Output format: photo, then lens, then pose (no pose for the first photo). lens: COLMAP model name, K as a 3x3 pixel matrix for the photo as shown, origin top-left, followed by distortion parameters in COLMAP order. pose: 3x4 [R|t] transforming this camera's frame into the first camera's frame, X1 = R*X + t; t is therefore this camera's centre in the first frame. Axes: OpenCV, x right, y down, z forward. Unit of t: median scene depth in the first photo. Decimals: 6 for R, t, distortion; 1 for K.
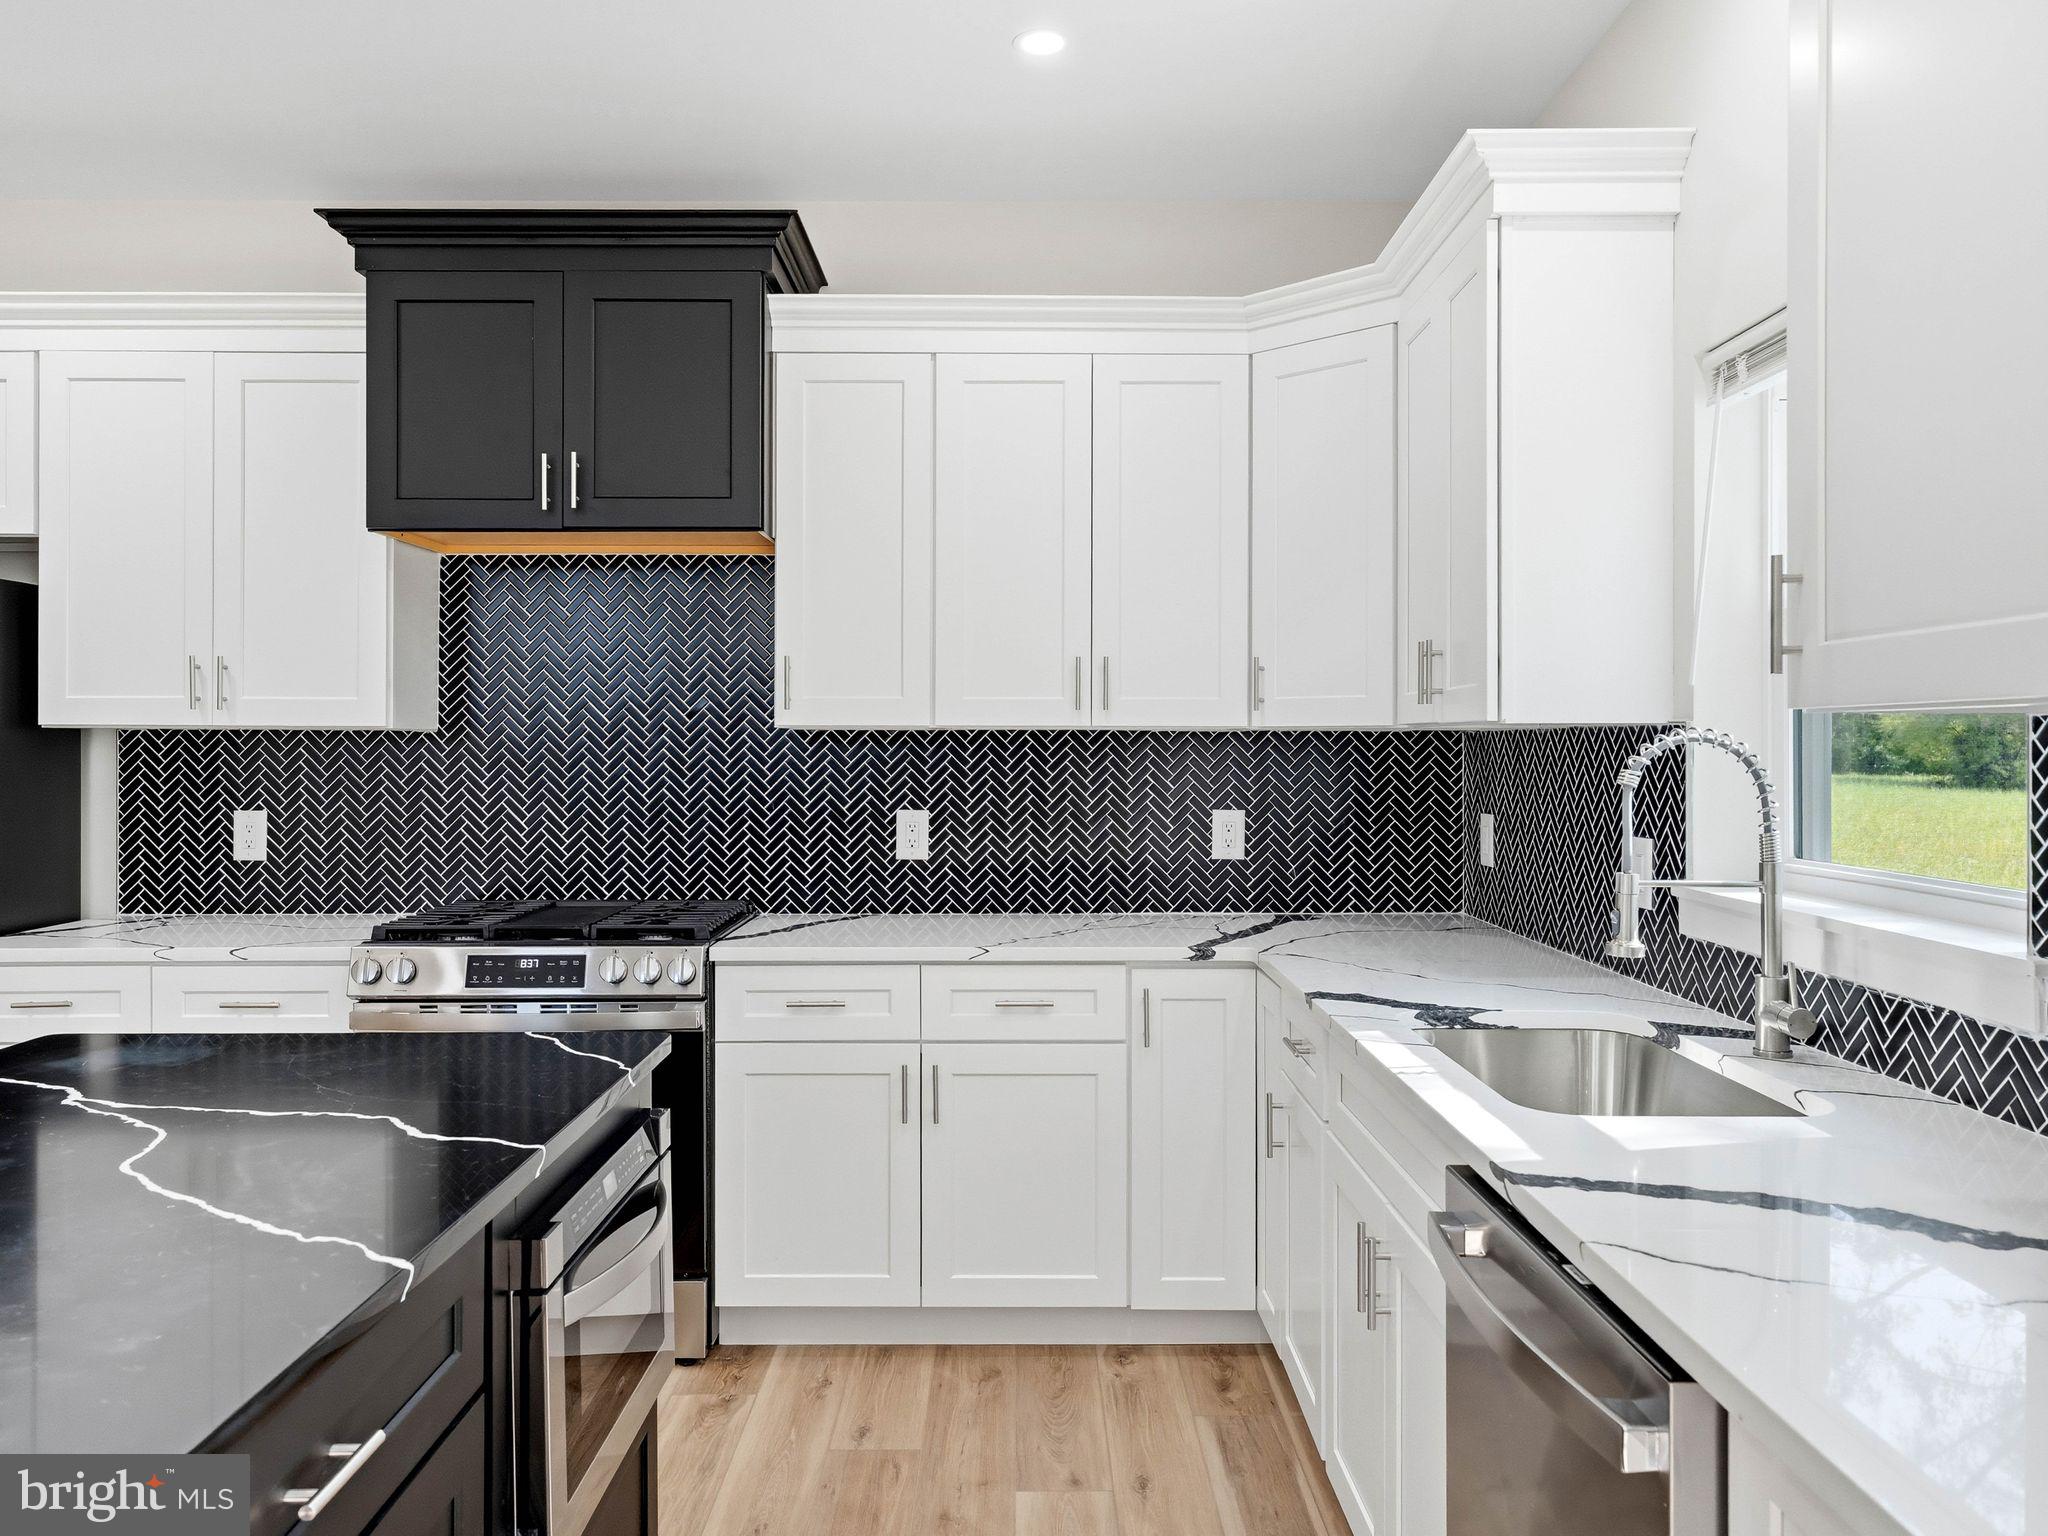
lens RADIAL K [[1545.5, 0, 1022.2], [0, 1545.5, 745.8], [0, 0, 1]] dist [0.002841, -0.000341]
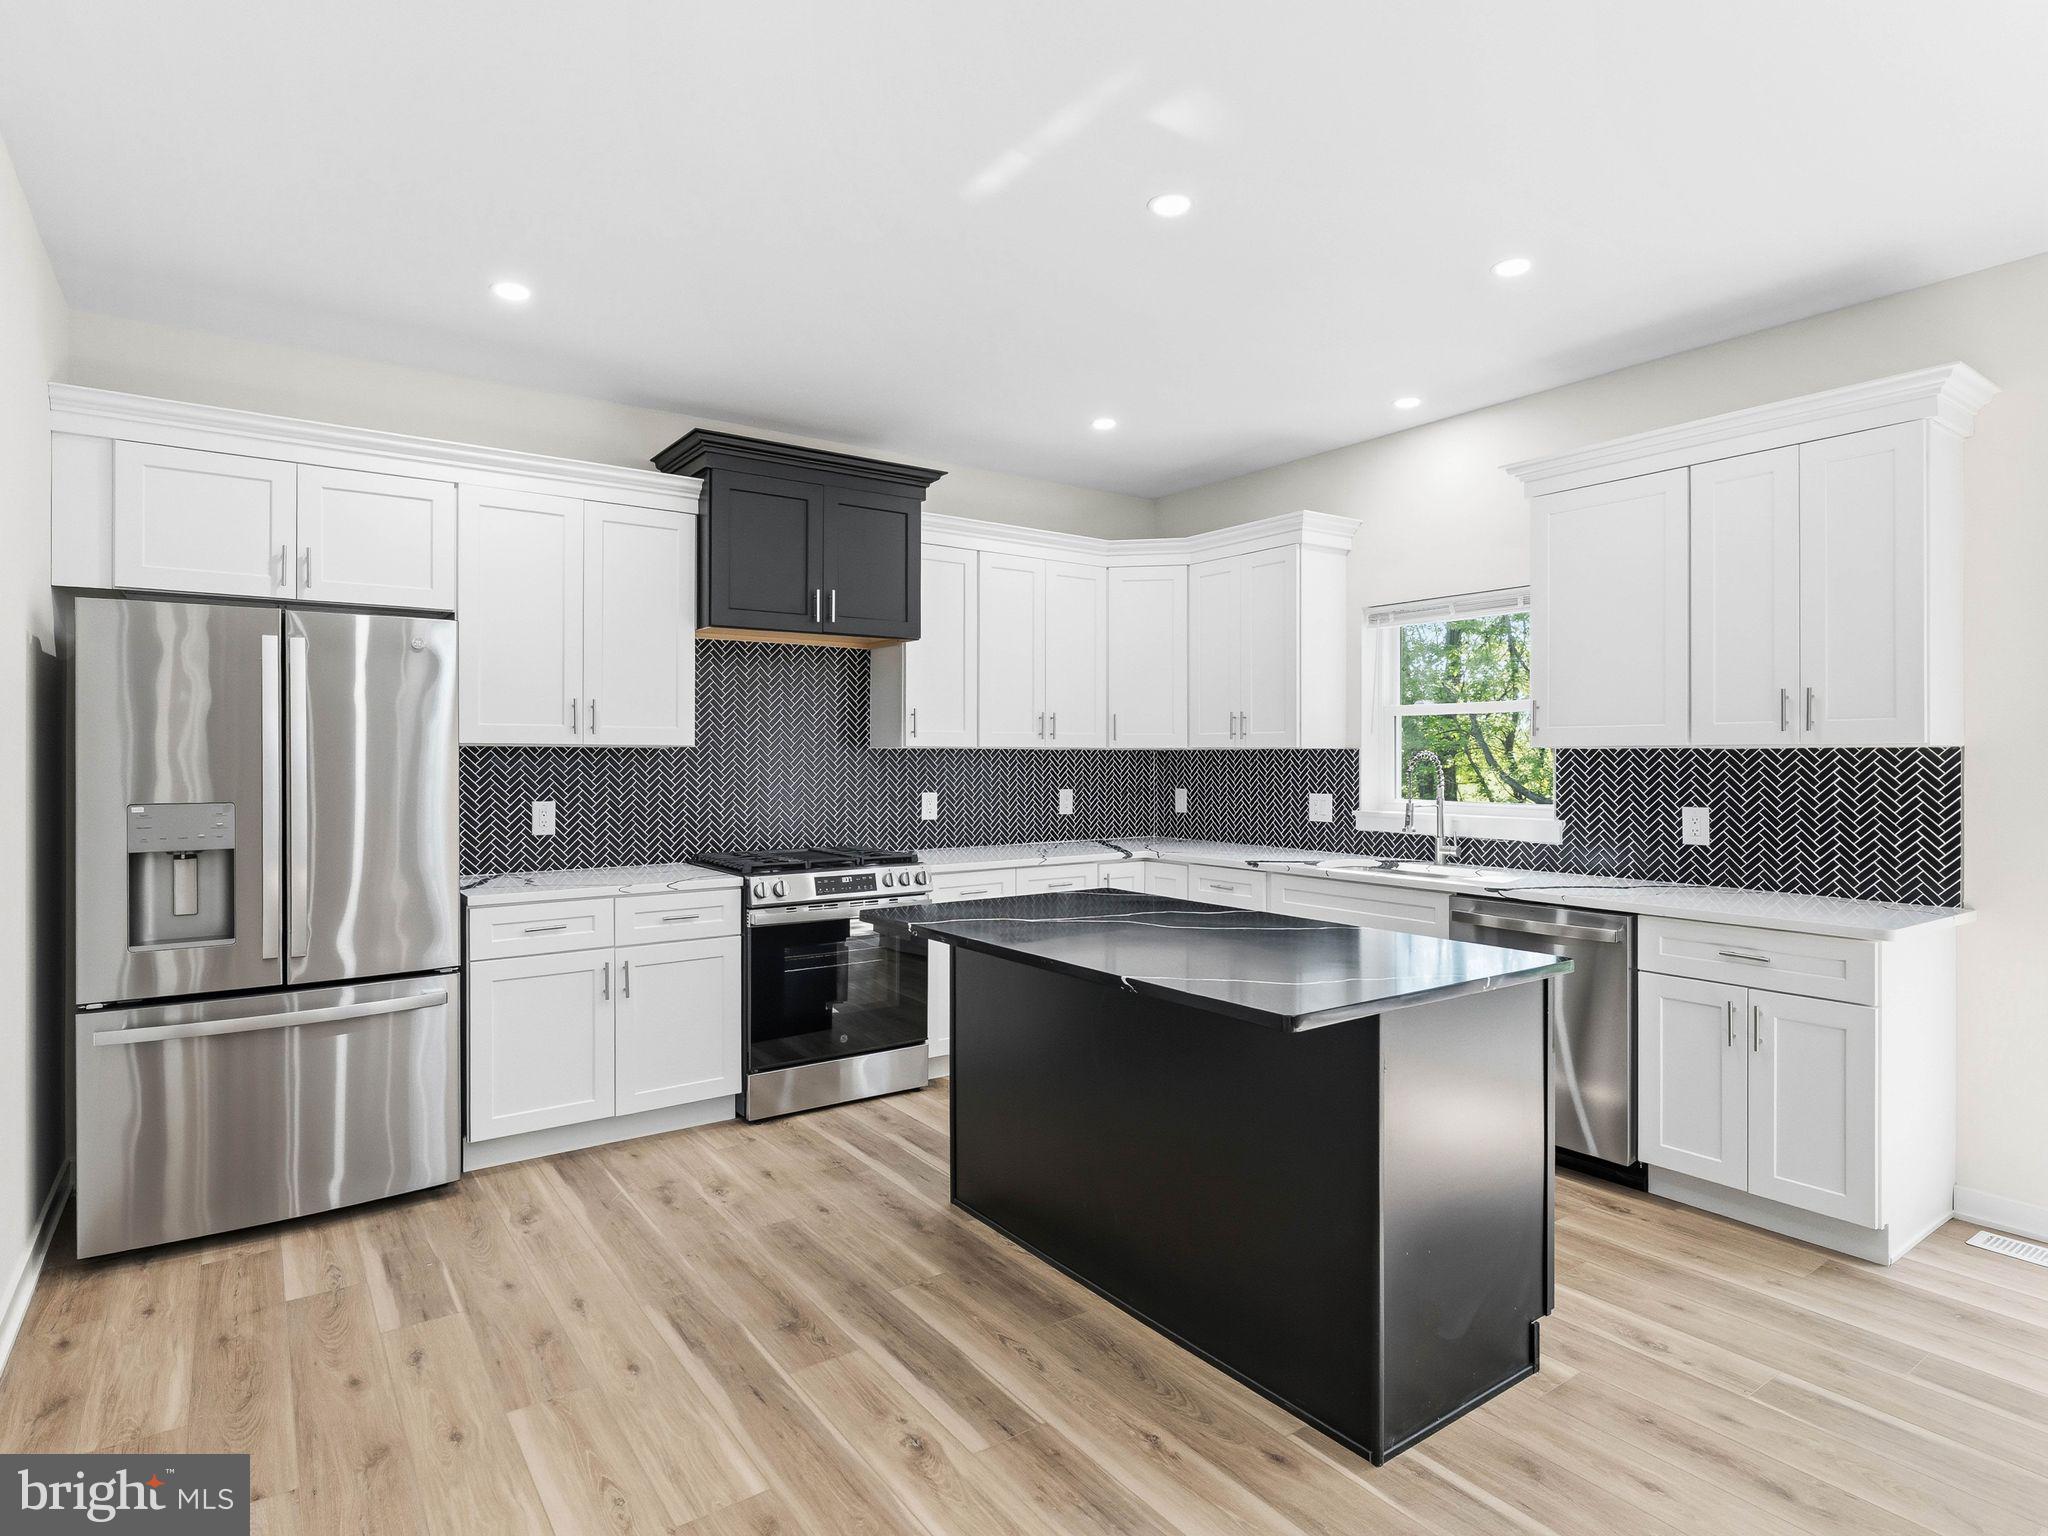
lens RADIAL K [[1101.9, 0, 1017.3], [0, 1101.9, 758.7], [0, 0, 1]] dist [0.002574, -0.001326]
pose [[0.819510, -0.001886, 0.573062, -0.789484], [0.001256, 0.999998, 0.001495, -0.000104], [-0.573064, -0.000505, 0.819511, -0.136068]]
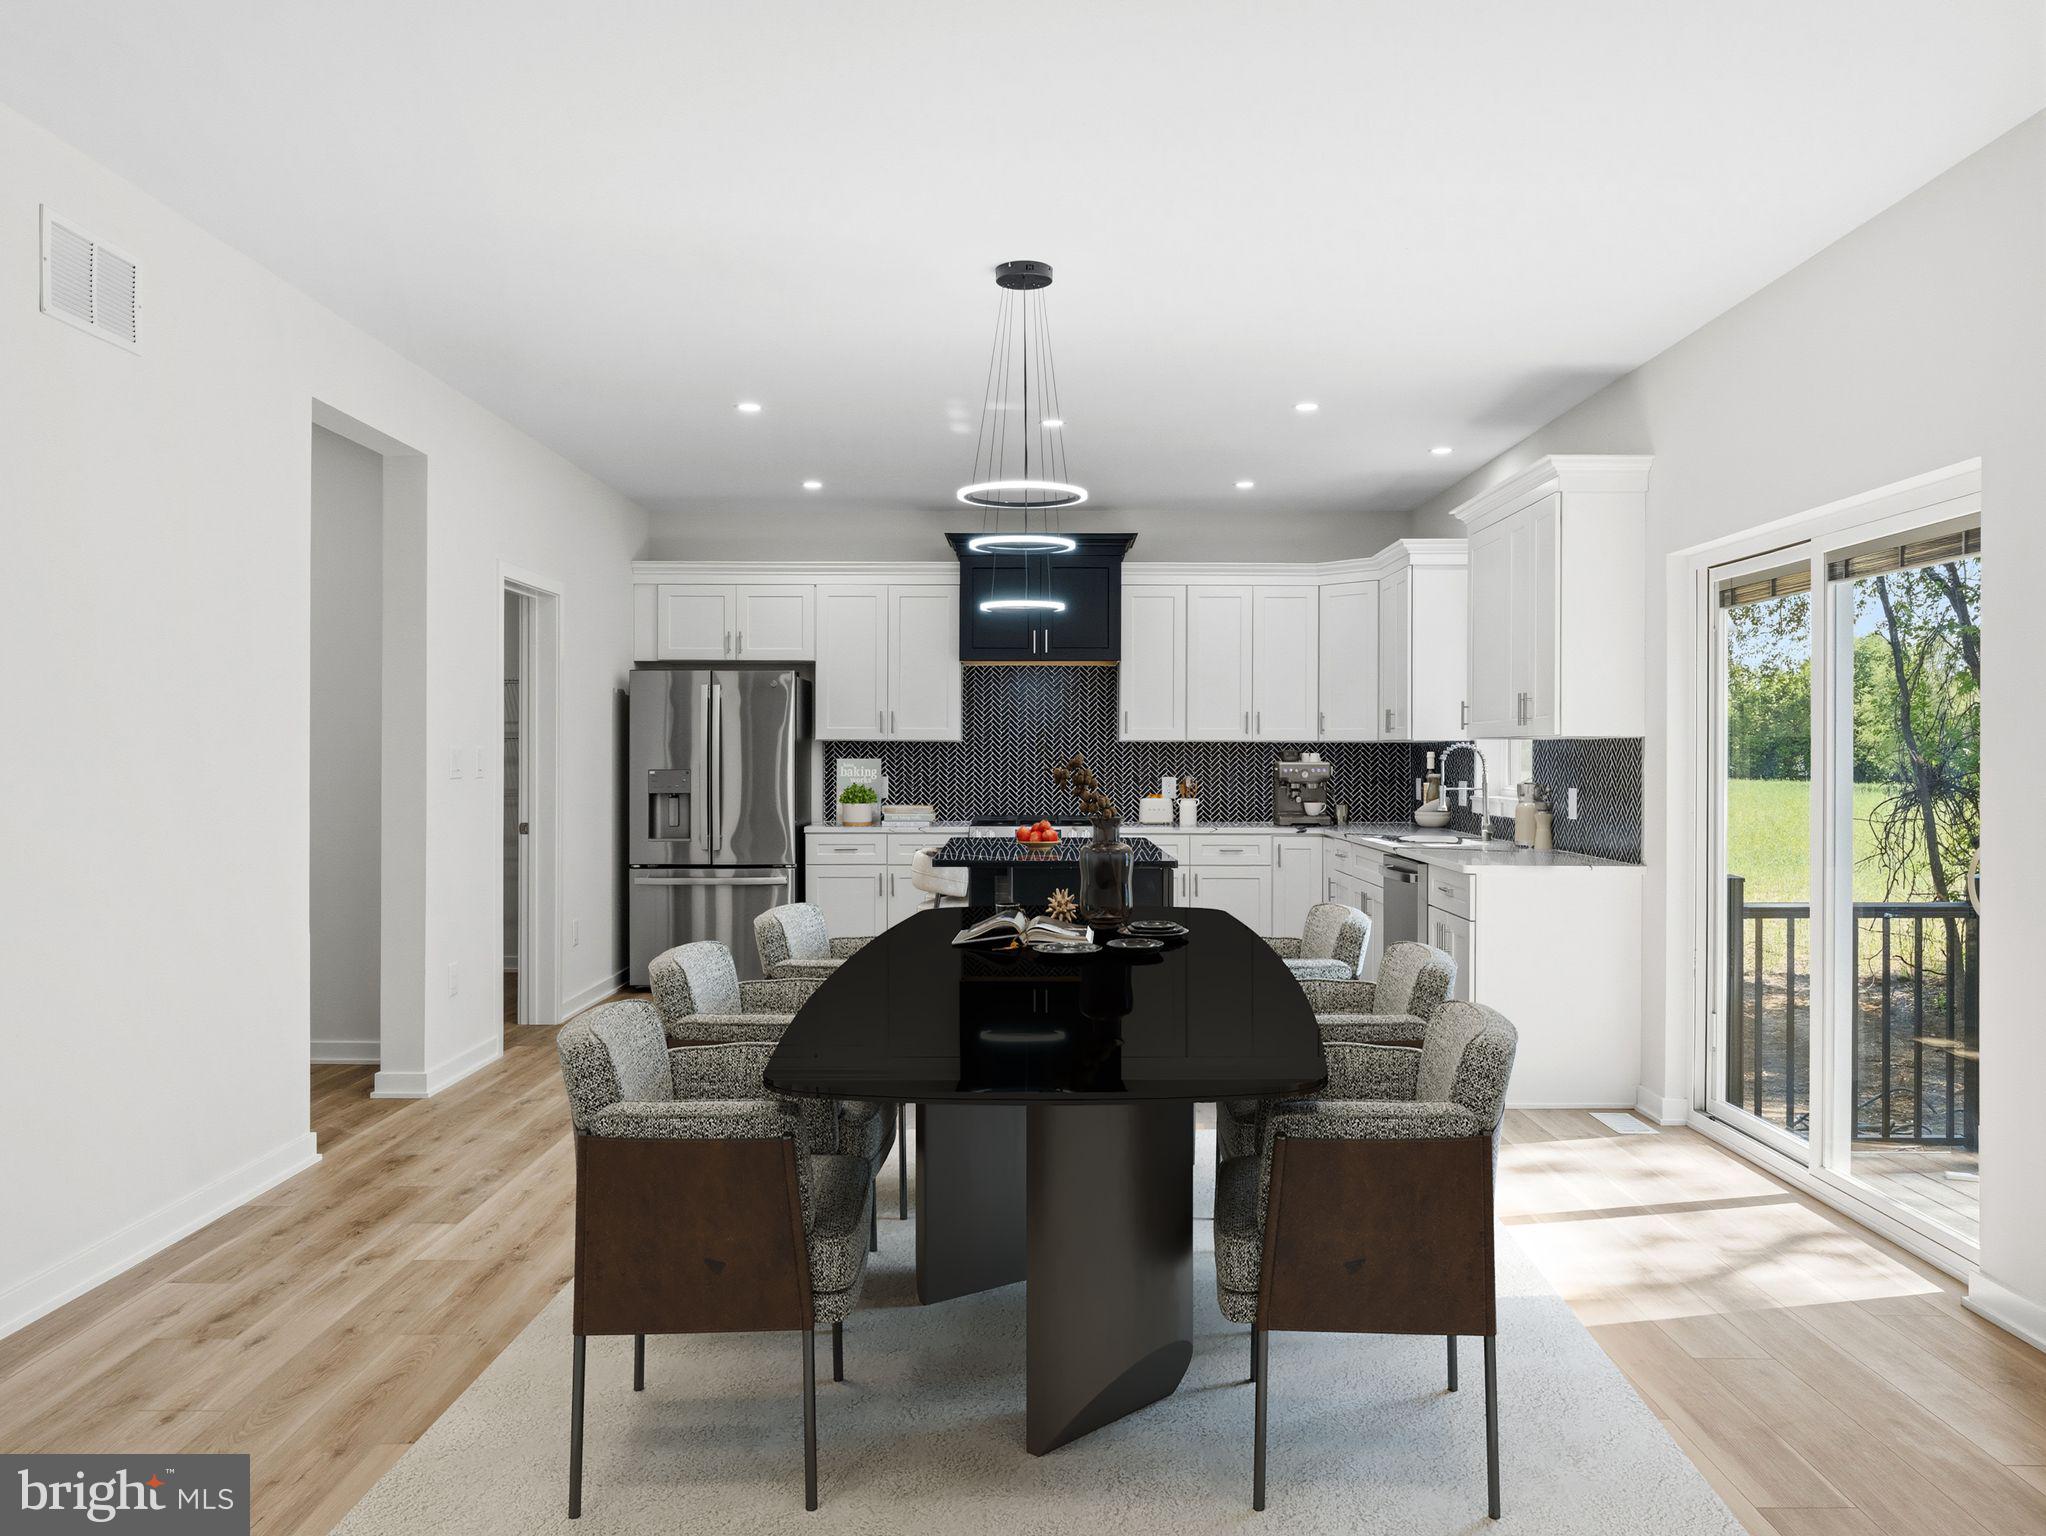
lens RADIAL K [[1543.6, 0, 1023.0], [0, 1543.6, 768.0], [0, 0, 1]] dist [0.002051, 0.001271]
pose [[0.999932, 0.001835, -0.011480, -0.281786], [-0.001738, 0.999963, 0.008437, 0.010118], [0.011495, -0.008417, 0.999899, -1.392041]]
